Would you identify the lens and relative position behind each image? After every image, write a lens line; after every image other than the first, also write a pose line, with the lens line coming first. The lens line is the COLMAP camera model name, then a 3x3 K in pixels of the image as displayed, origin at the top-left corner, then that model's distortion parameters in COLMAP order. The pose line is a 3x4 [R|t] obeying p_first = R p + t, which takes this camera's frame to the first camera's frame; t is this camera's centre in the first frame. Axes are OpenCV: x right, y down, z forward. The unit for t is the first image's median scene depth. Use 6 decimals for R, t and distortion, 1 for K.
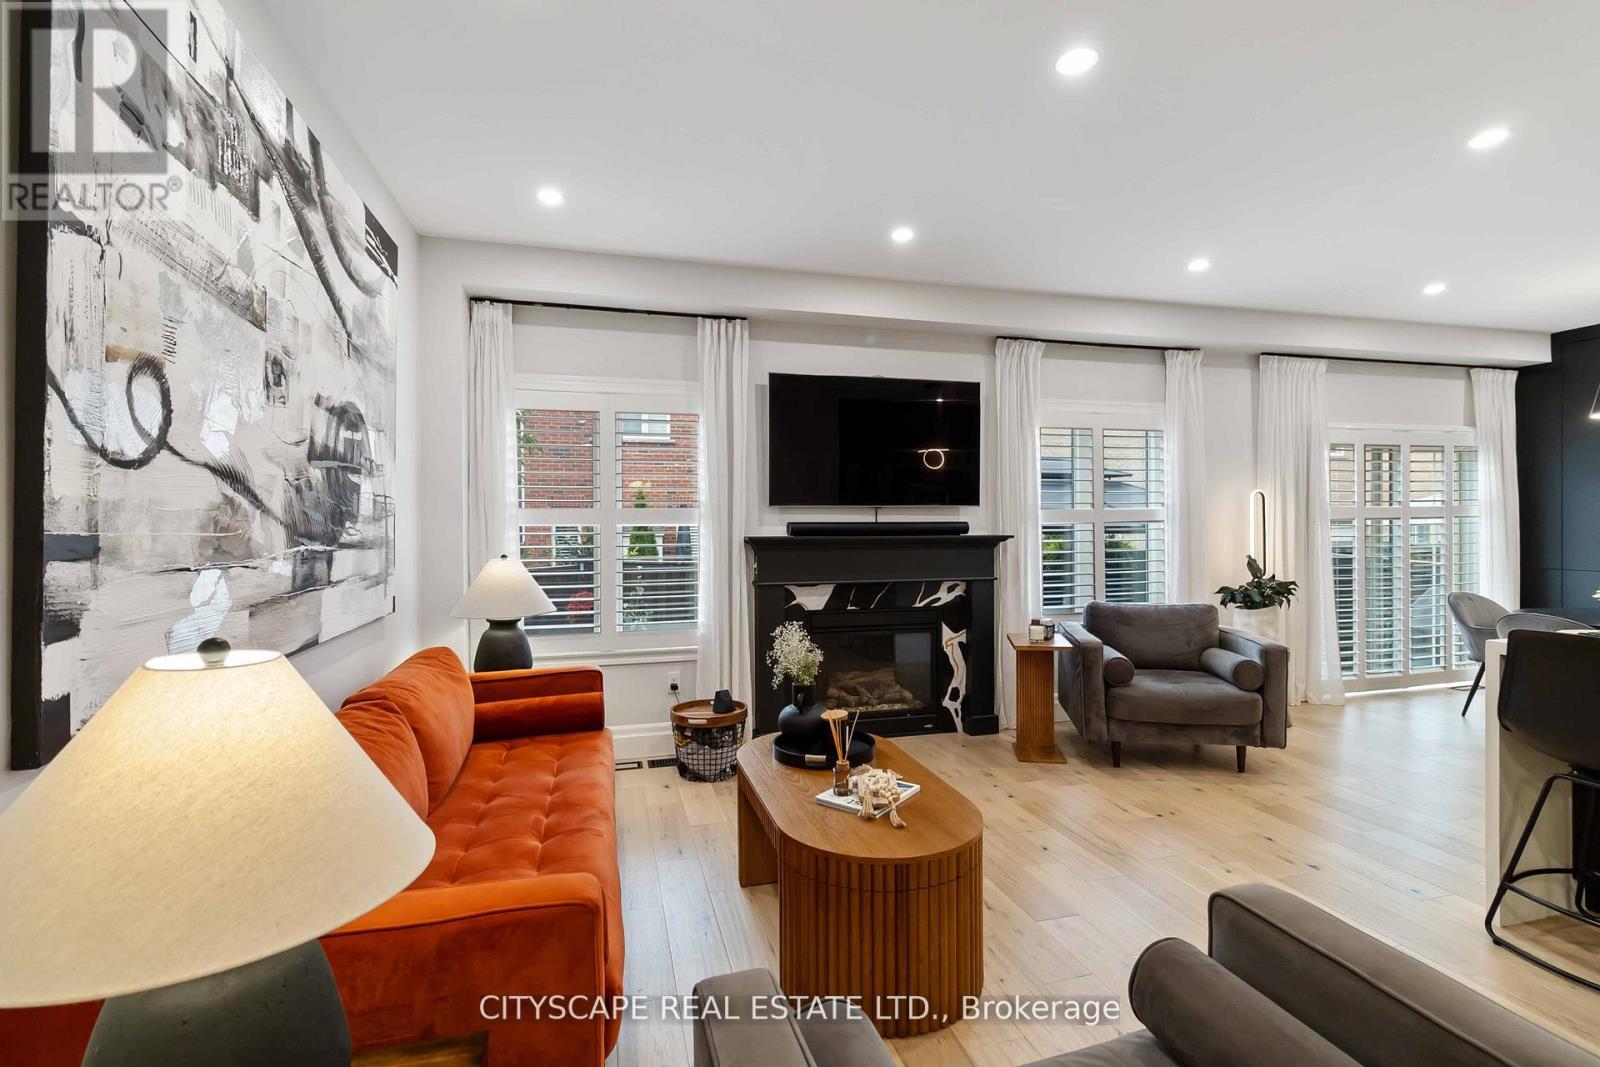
lens RADIAL K [[731.8, 0, 800.2], [0, 731.8, 530.8], [0, 0, 1]] dist [-0.001064, -0.000255]
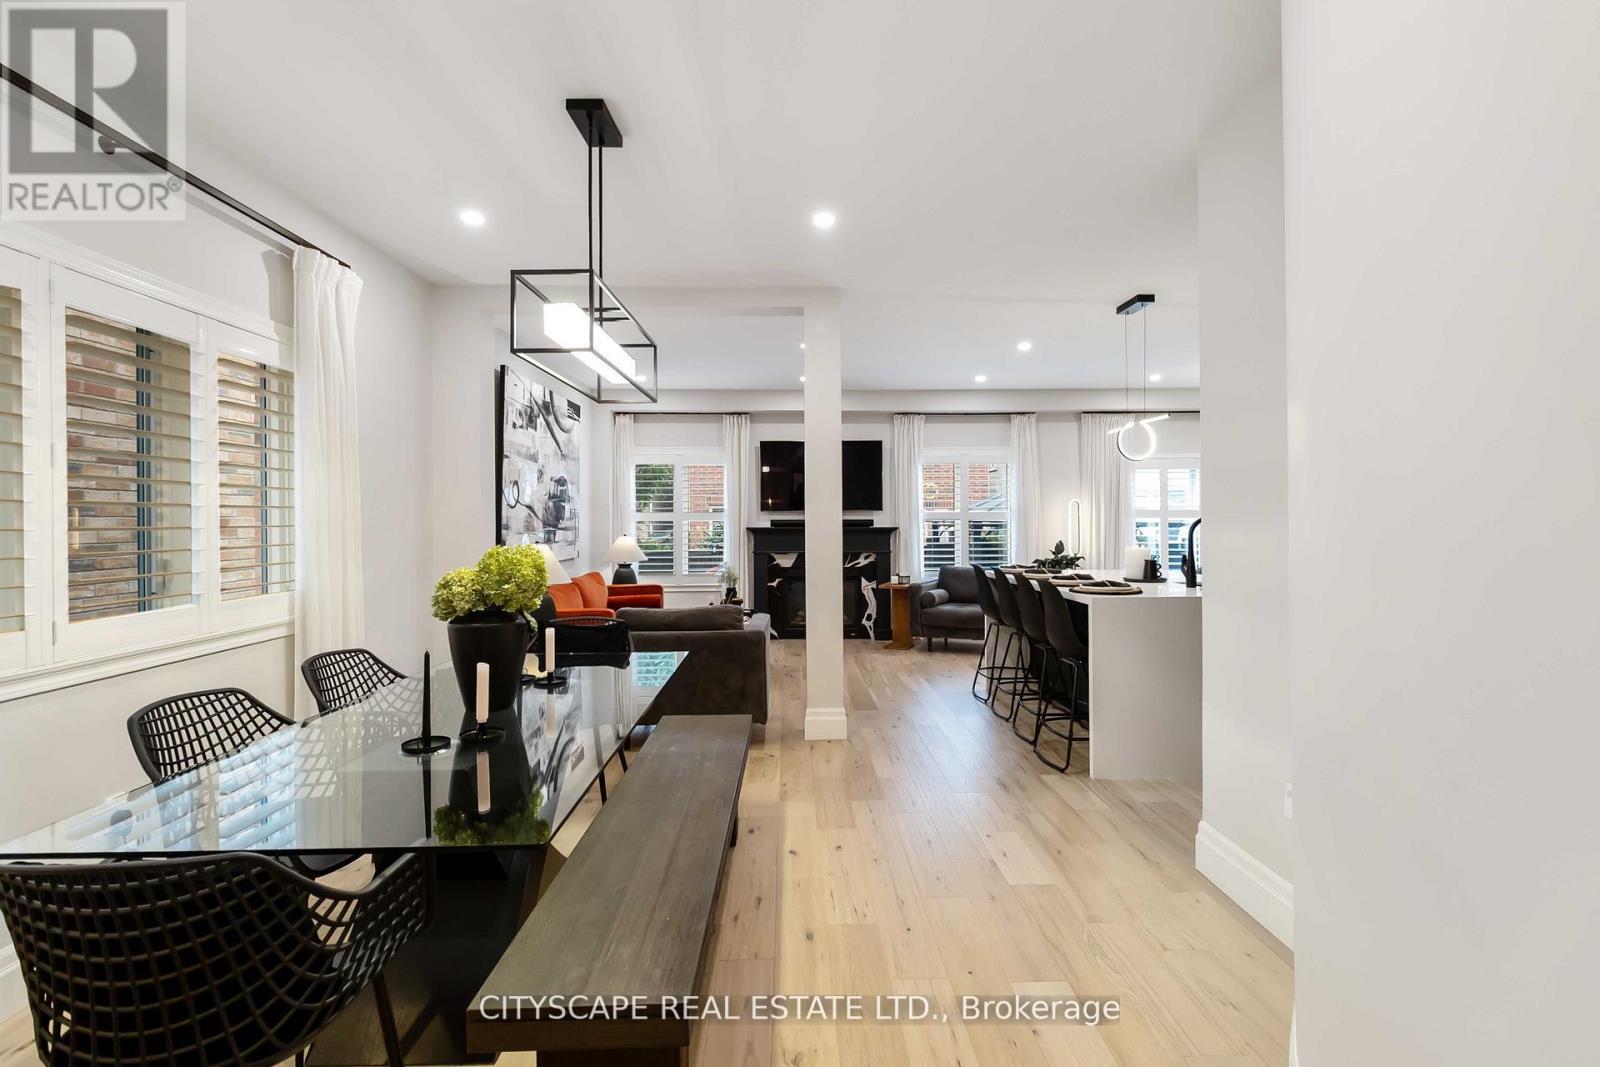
lens RADIAL K [[731.8, 0, 798.6], [0, 731.8, 526.8], [0, 0, 1]] dist [-0.001064, -0.000255]
pose [[0.968536, 0.005001, -0.248825, 0.536781], [-0.004341, 0.999985, 0.003201, 0.000201], [0.248837, -0.002021, 0.968543, -0.830883]]
